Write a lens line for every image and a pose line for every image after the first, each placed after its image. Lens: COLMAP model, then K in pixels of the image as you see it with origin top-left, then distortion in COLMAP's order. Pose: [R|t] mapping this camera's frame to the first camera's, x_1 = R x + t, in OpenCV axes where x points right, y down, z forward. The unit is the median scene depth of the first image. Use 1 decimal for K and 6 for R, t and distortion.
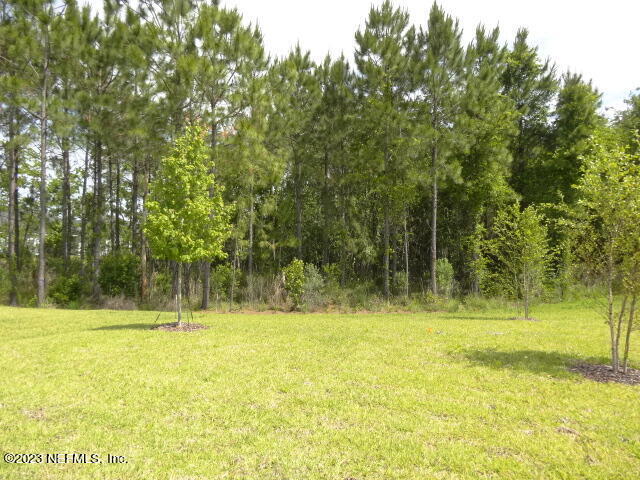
lens RADIAL K [[473.1, 0, 320.0], [0, 473.1, 240.0], [0, 0, 1]] dist [0.004580, 0.003334]
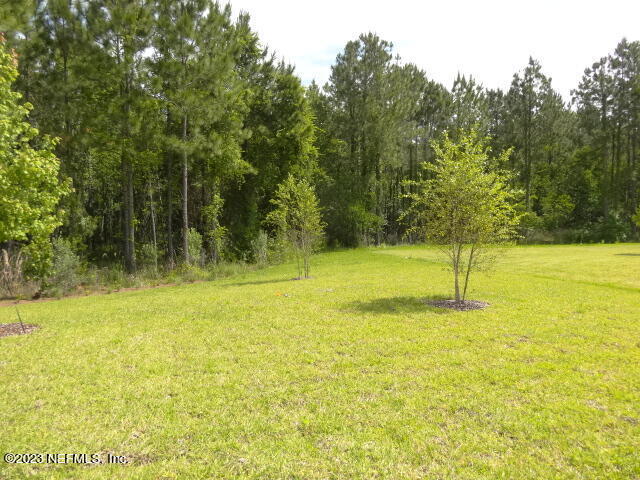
lens RADIAL K [[473.1, 0, 320.0], [0, 473.1, 240.0], [0, 0, 1]] dist [0.004580, 0.003334]
pose [[0.762375, -0.042750, 0.645722, -0.177926], [0.001992, 0.997966, 0.063718, 0.000575], [-0.647133, -0.047291, 0.760909, 0.064239]]
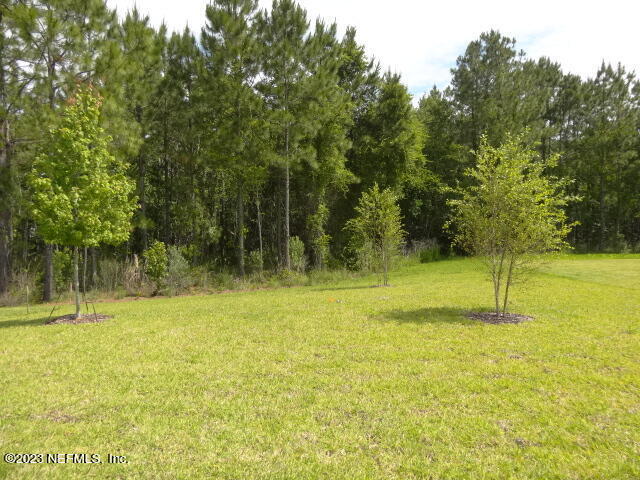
lens RADIAL K [[473.1, 0, 320.0], [0, 473.1, 240.0], [0, 0, 1]] dist [0.004580, 0.003334]
pose [[0.918388, -0.030358, 0.394515, -0.106690], [0.013838, 0.998907, 0.044653, 0.000050], [-0.395439, -0.035550, 0.917804, -0.001916]]
